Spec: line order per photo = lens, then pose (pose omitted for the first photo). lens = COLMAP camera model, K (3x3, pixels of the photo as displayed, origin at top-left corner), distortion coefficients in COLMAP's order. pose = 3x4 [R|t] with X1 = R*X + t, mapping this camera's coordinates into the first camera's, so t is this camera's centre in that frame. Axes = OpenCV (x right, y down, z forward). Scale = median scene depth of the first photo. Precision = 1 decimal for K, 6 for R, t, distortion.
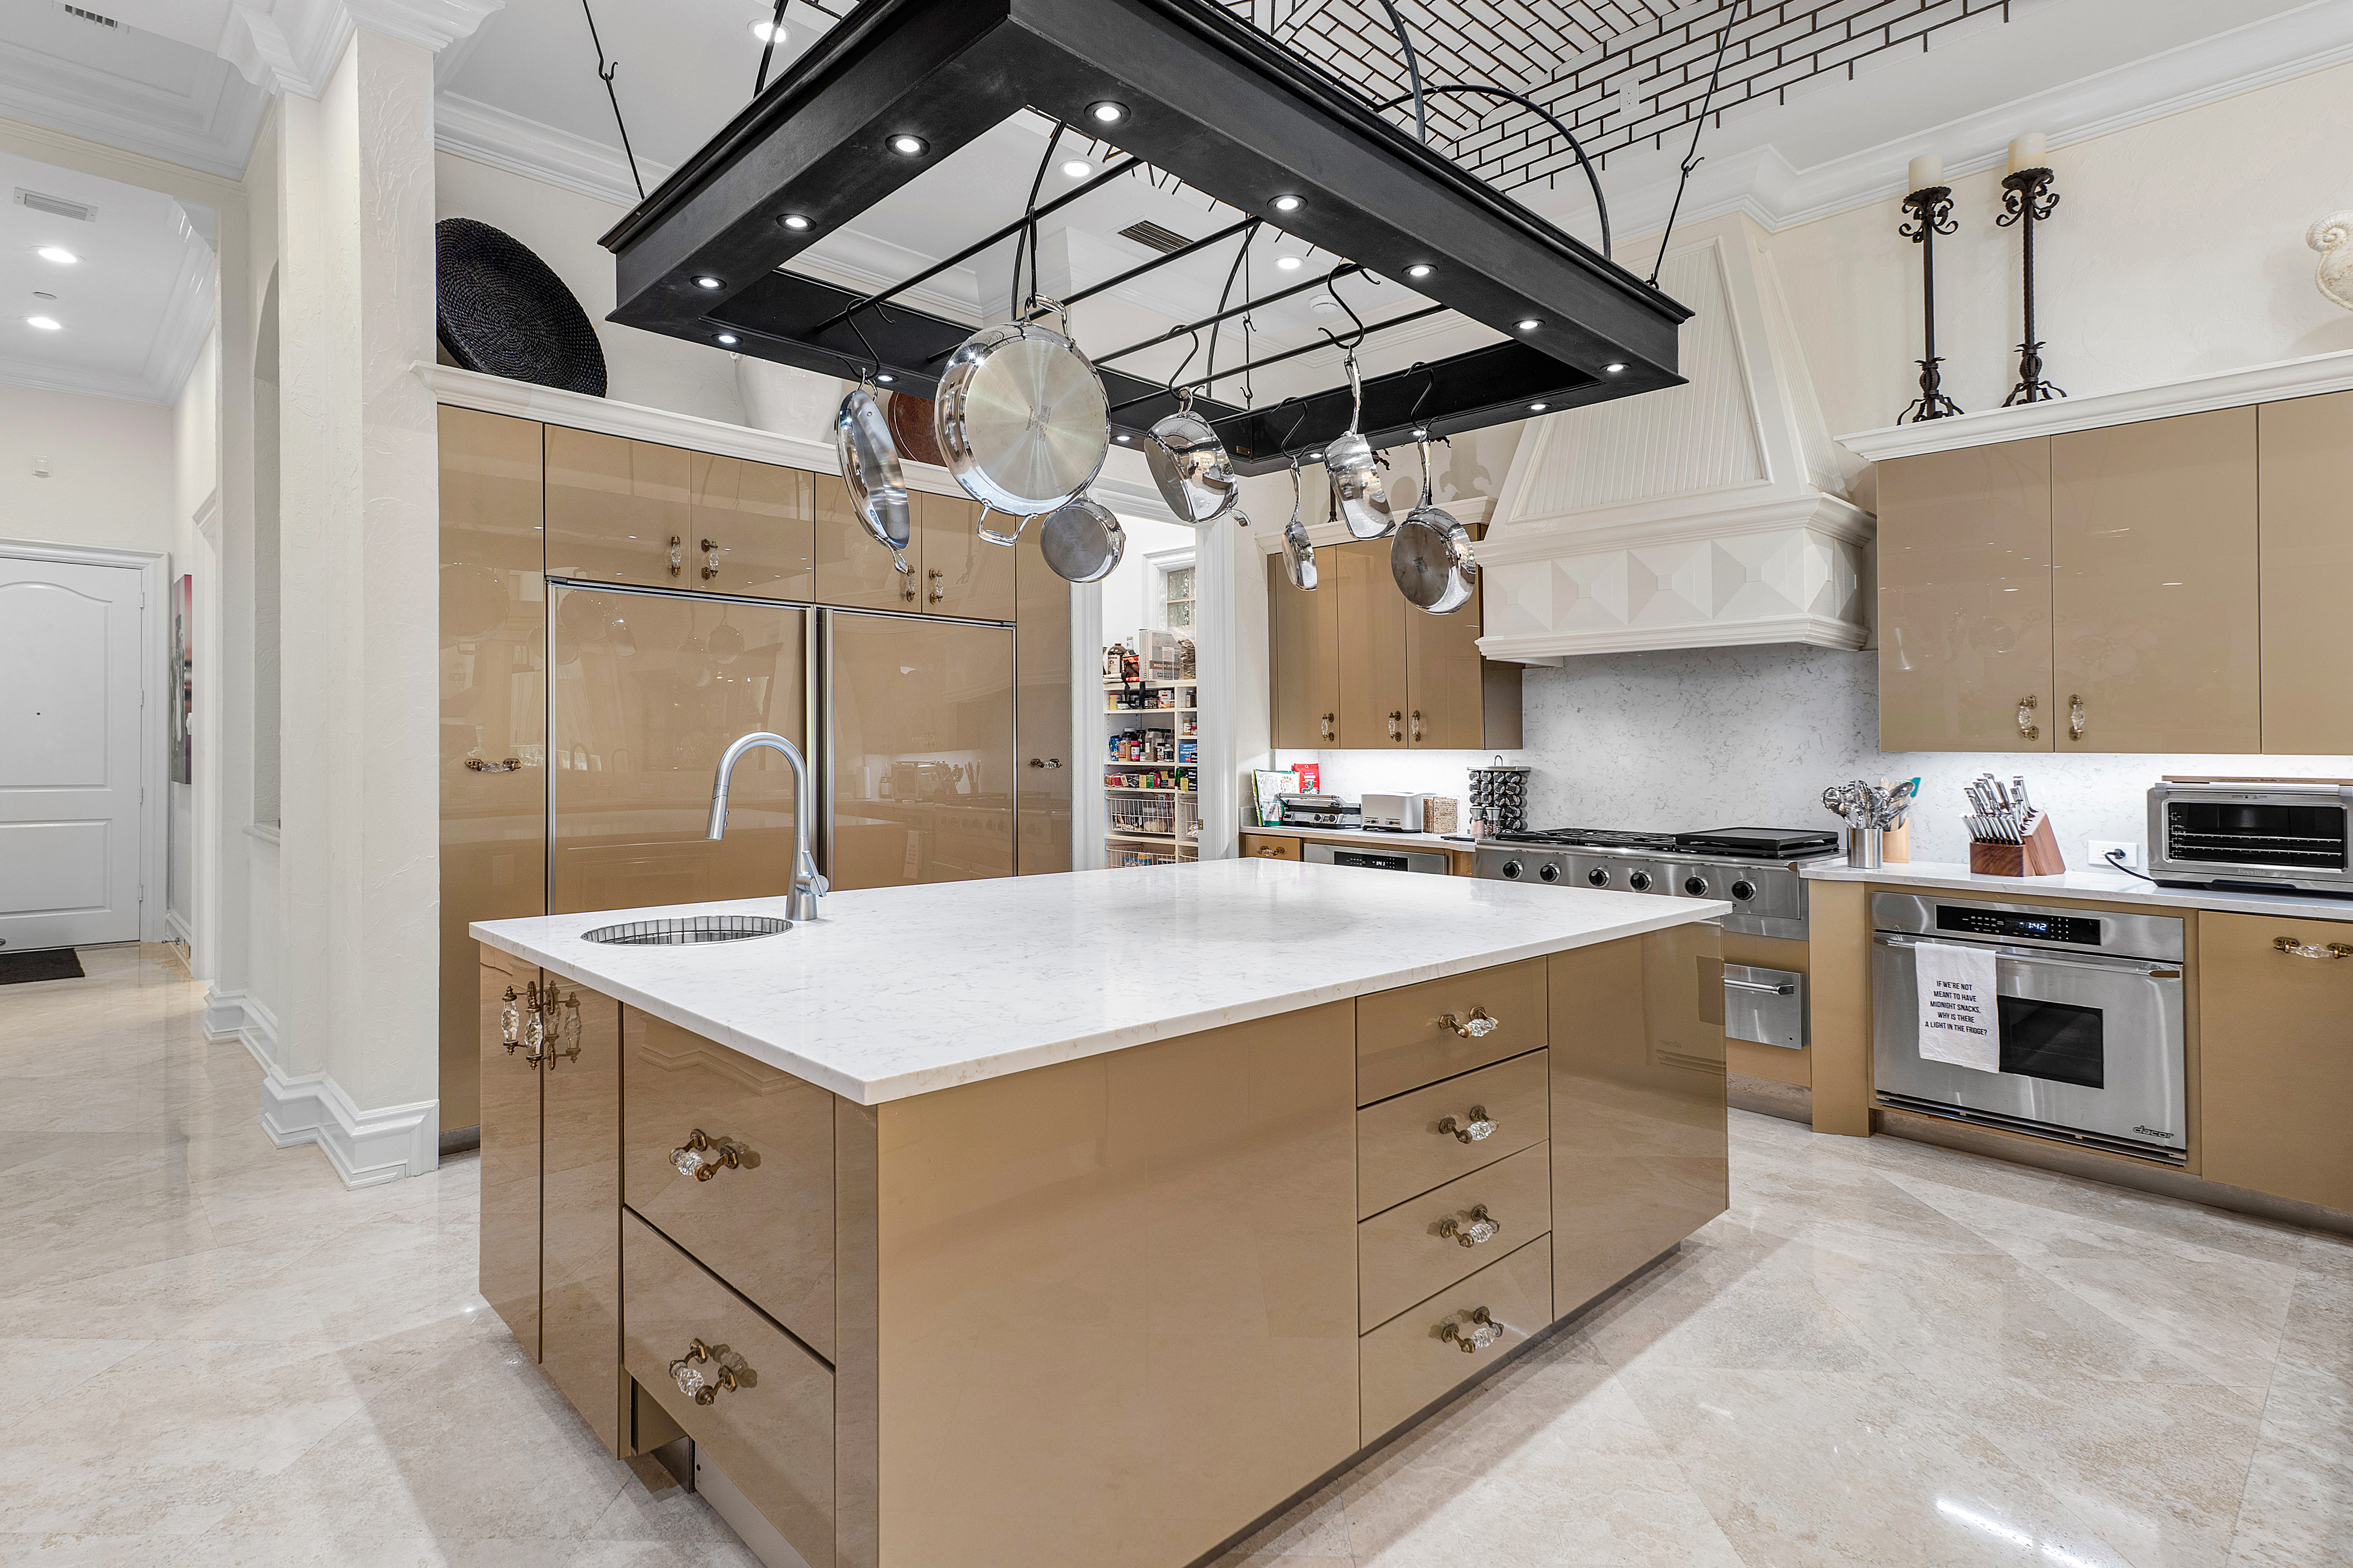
lens RADIAL K [[1139.8, 0, 1062.5], [0, 1139.8, 735.0], [0, 0, 1]] dist [0.002231, -0.000062]
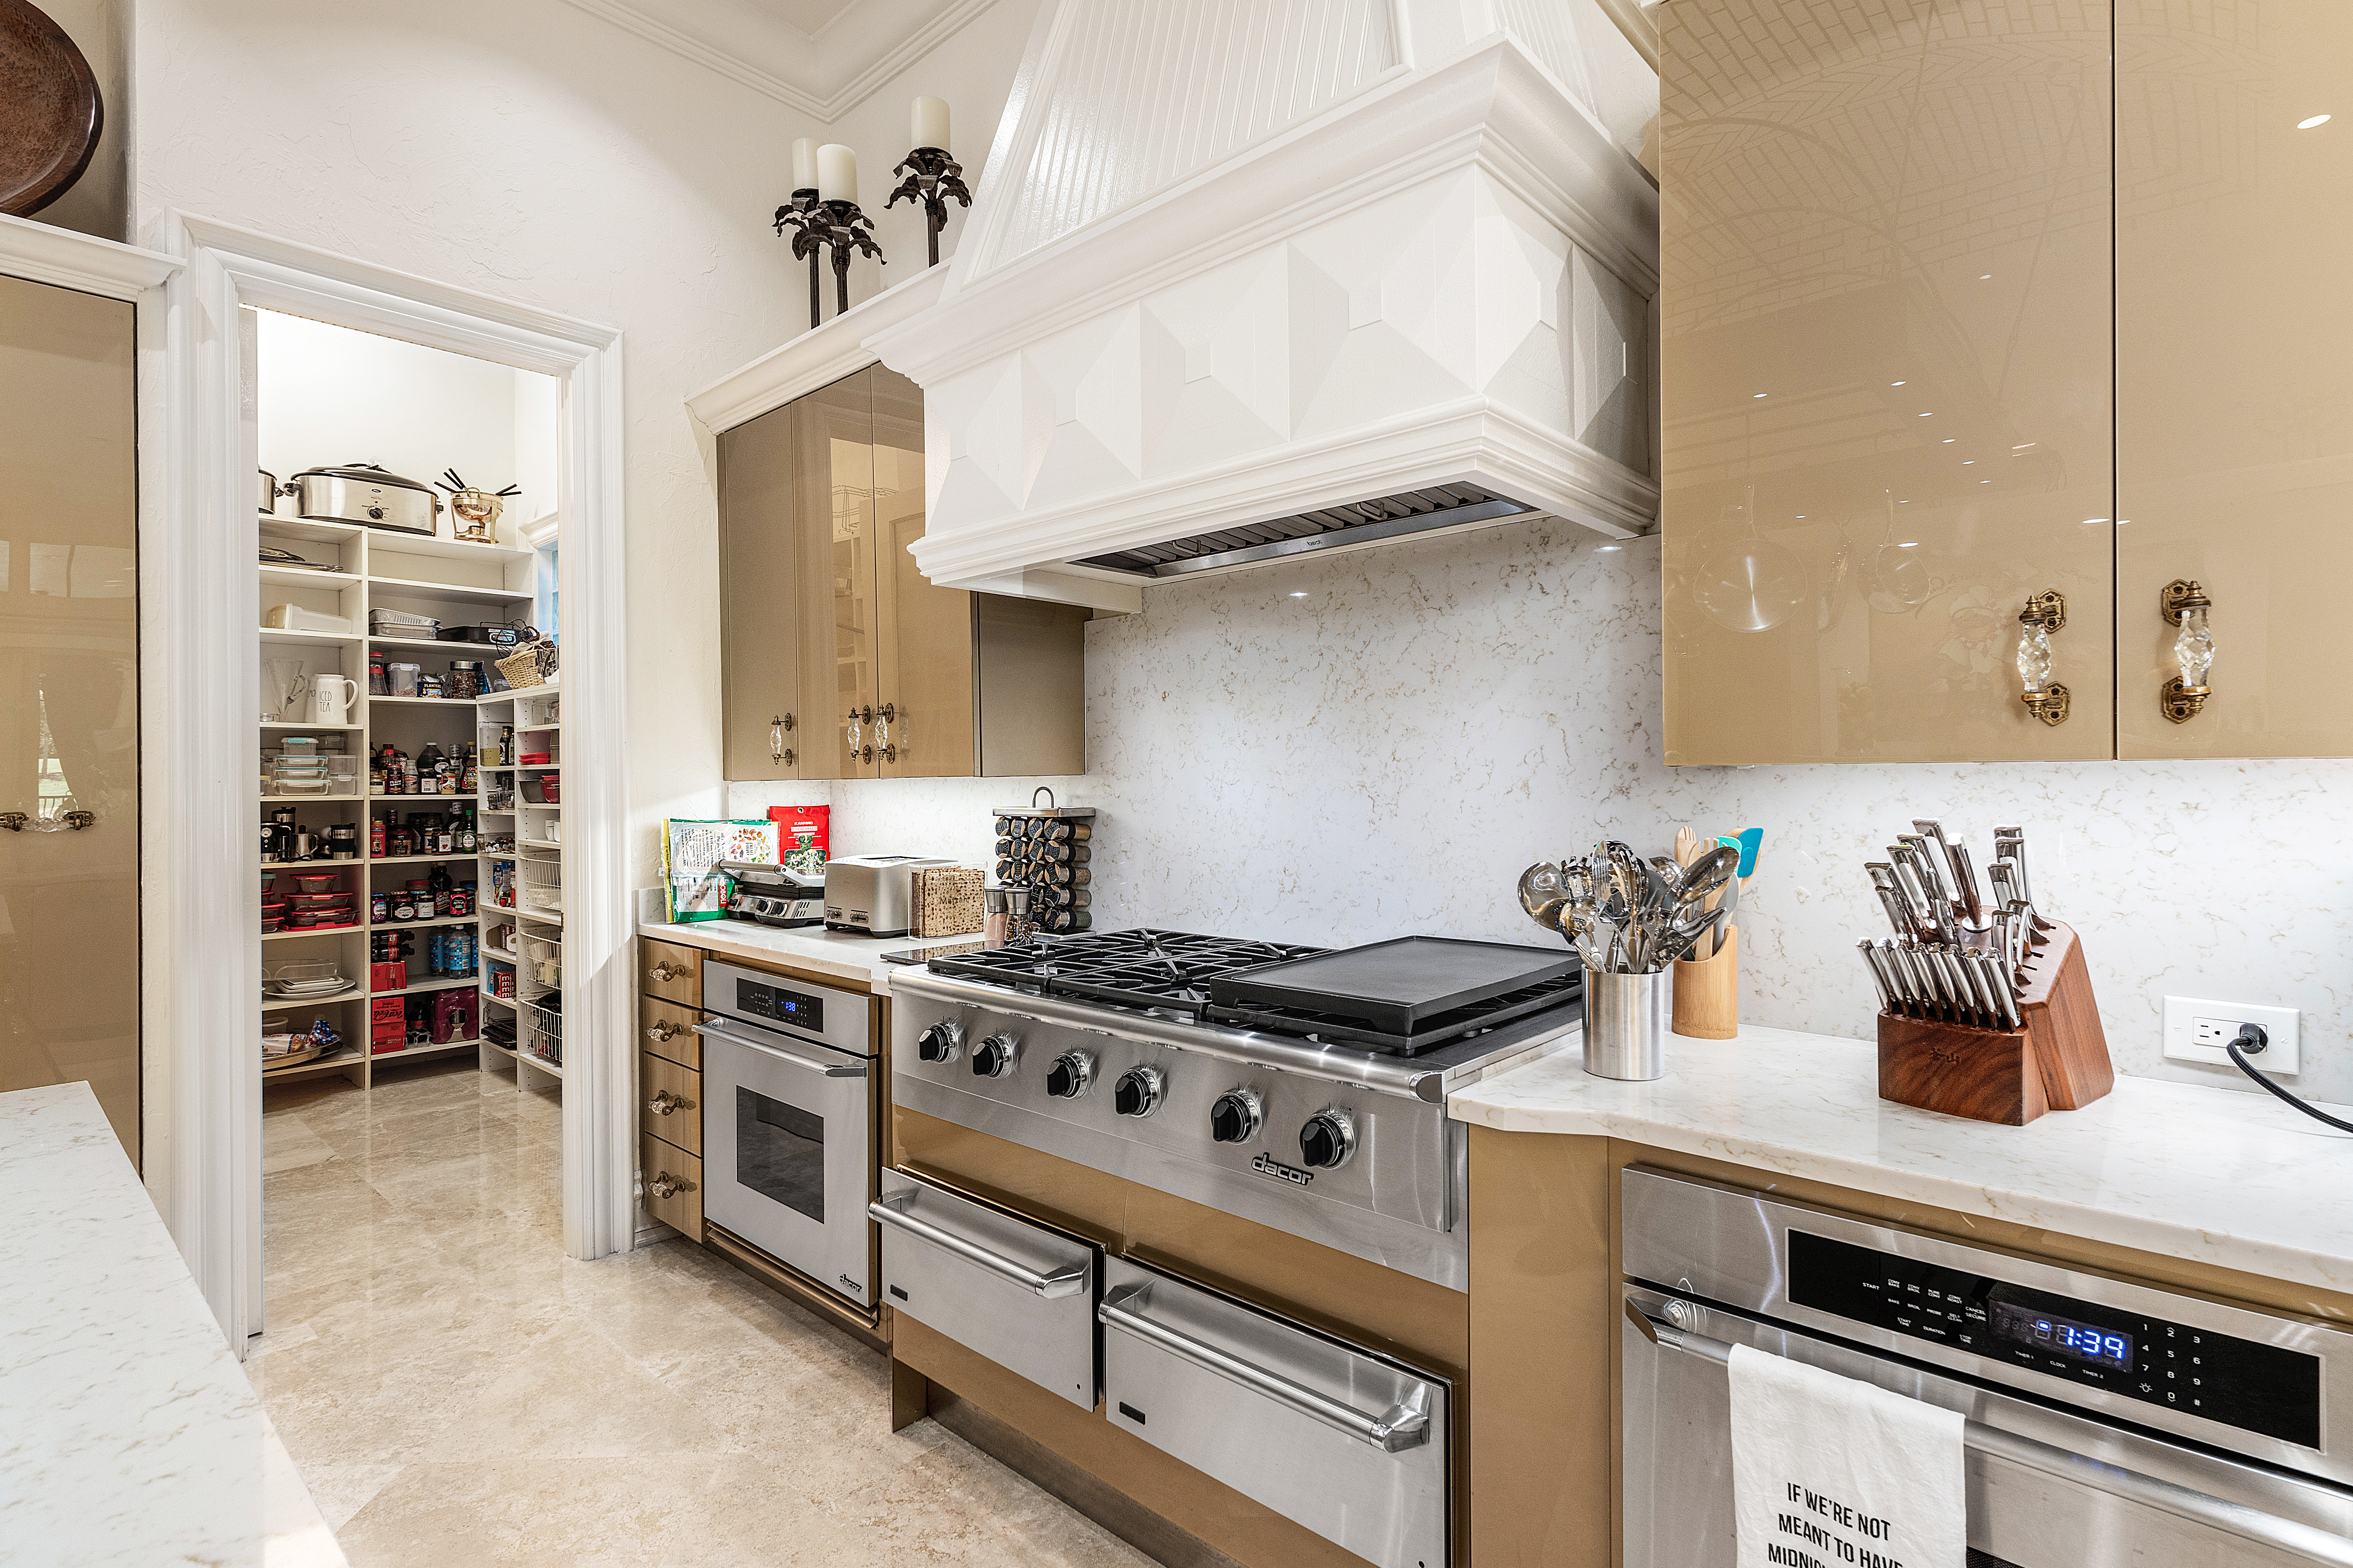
lens RADIAL K [[1139.7, 0, 1164.8], [0, 1139.7, 788.1], [0, 0, 1]] dist [0.002231, -0.000062]
pose [[0.992133, -0.013906, 0.124410, 0.466038], [0.011883, 0.999785, 0.016988, 0.012604], [-0.124619, -0.015376, 0.992085, 0.593397]]
